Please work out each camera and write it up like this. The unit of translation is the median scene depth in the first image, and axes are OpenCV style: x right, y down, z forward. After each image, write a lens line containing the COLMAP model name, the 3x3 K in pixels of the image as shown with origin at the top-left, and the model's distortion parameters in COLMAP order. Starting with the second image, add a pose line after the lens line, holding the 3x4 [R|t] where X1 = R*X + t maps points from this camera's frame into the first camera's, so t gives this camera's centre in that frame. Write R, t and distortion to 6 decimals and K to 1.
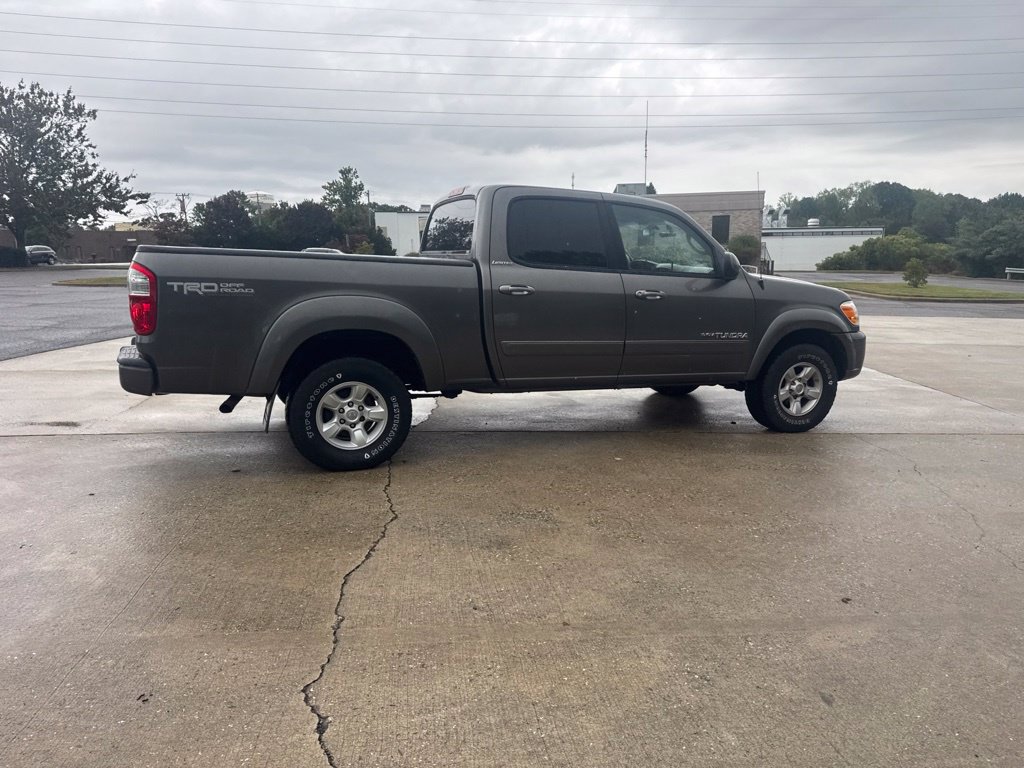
lens RADIAL K [[721.3, 0, 515.6], [0, 721.3, 374.9], [0, 0, 1]] dist [0.062674, -0.085884]
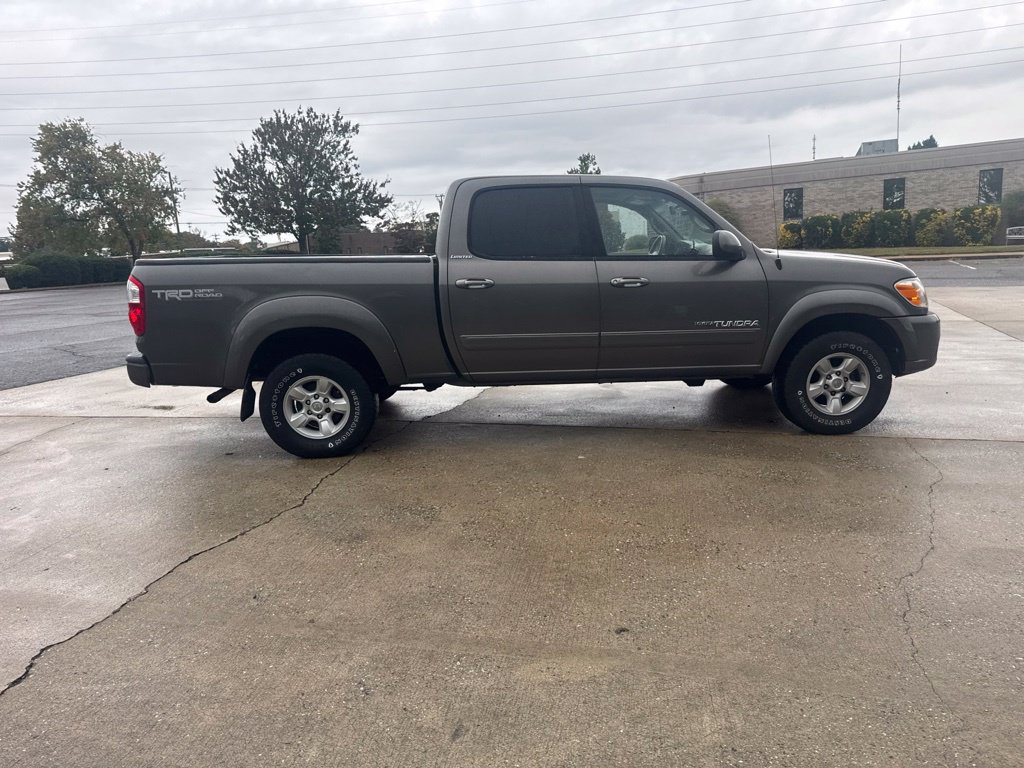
lens RADIAL K [[721.3, 0, 515.6], [0, 721.3, 374.9], [0, 0, 1]] dist [0.062674, -0.085884]
pose [[0.942140, 0.005112, -0.335180, 0.374835], [0.002871, 0.999724, 0.023316, -0.014557], [0.335206, -0.022929, 0.941866, 0.076288]]
